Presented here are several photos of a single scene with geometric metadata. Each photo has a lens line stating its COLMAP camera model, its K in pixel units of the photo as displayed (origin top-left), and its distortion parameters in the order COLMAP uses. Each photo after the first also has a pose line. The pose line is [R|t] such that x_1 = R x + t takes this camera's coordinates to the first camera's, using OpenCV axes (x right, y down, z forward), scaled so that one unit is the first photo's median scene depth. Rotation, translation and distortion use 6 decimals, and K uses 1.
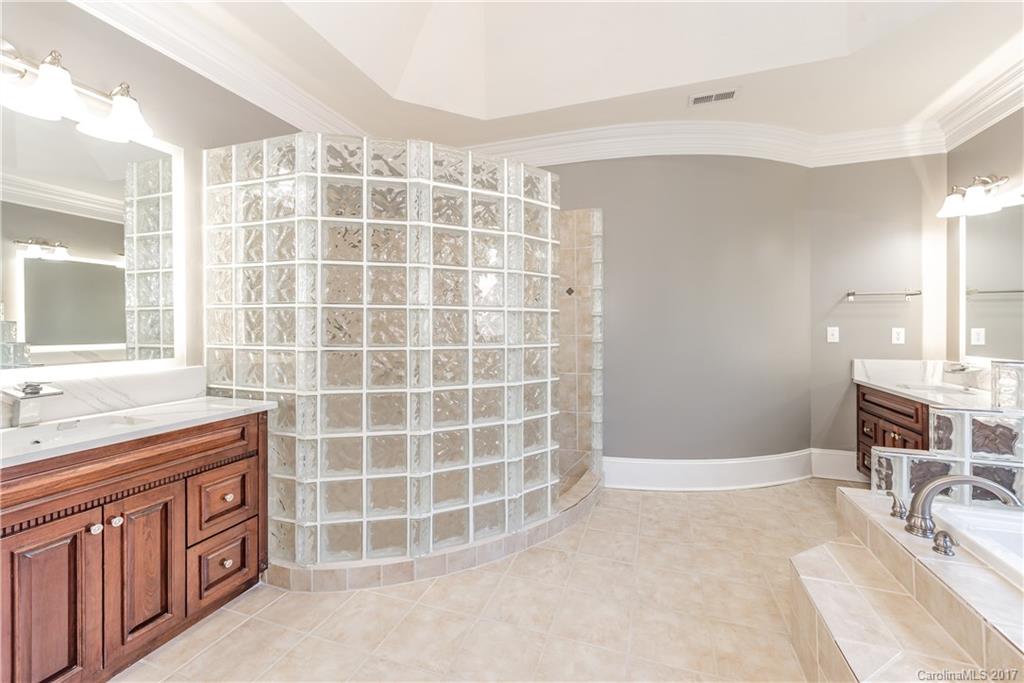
lens RADIAL K [[413.4, 0, 513.2], [0, 413.4, 336.4], [0, 0, 1]] dist [0.002361, 0.000088]
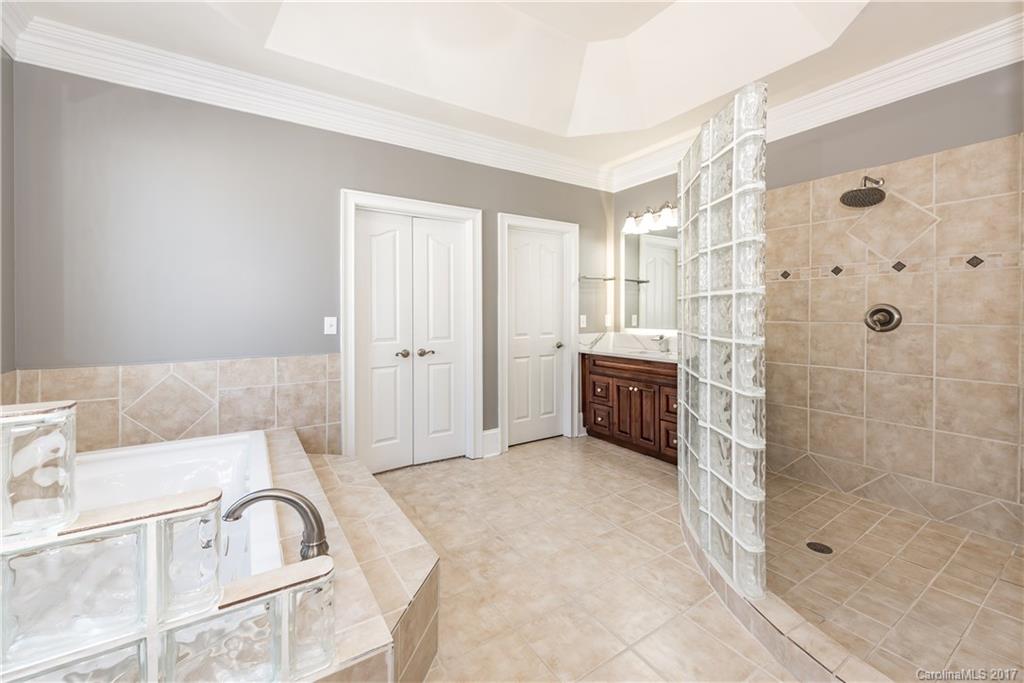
lens RADIAL K [[413.4, 0, 513.2], [0, 413.4, 336.4], [0, 0, 1]] dist [0.002361, 0.000088]
pose [[-0.615989, 0.040048, -0.786736, 0.588561], [-0.019147, 0.997651, 0.065776, -0.010755], [0.787522, 0.055581, -0.613775, 0.770757]]
